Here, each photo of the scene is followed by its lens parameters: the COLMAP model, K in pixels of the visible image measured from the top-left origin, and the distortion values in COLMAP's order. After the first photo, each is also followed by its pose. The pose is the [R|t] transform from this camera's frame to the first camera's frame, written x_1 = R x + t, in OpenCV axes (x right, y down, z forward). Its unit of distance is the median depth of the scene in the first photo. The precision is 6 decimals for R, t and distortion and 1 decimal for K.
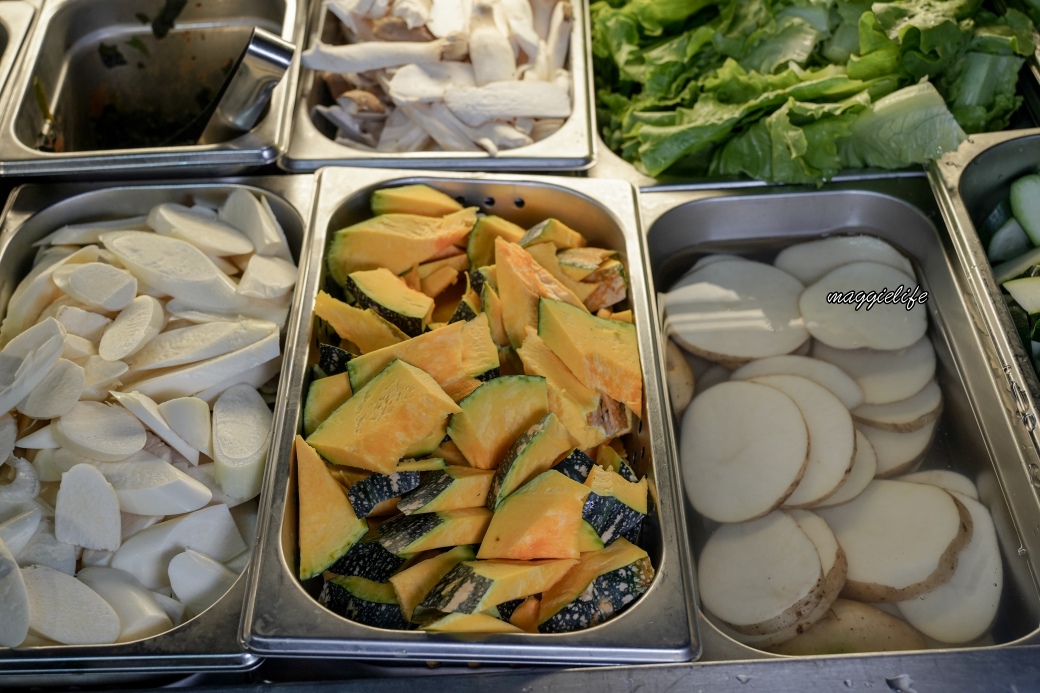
lens RADIAL K [[1471.8, 0, 520.0], [0, 1471.8, 346.5], [0, 0, 1]] dist [0.000425, 0.033275]
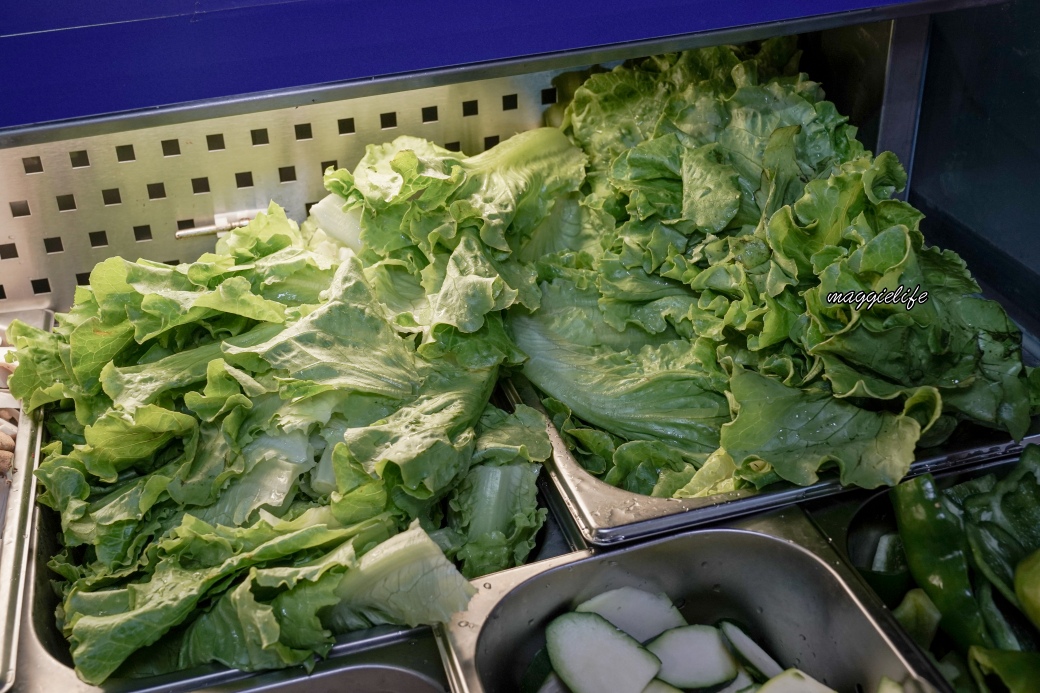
lens RADIAL K [[1228.1, 0, 520.0], [0, 1228.1, 346.5], [0, 0, 1]] dist [-0.000763, 0.012267]
pose [[0.965666, -0.117434, 0.231732, 0.181869], [0.160861, 0.970719, -0.178407, -0.142735], [-0.203995, 0.209558, 0.956280, 0.323404]]
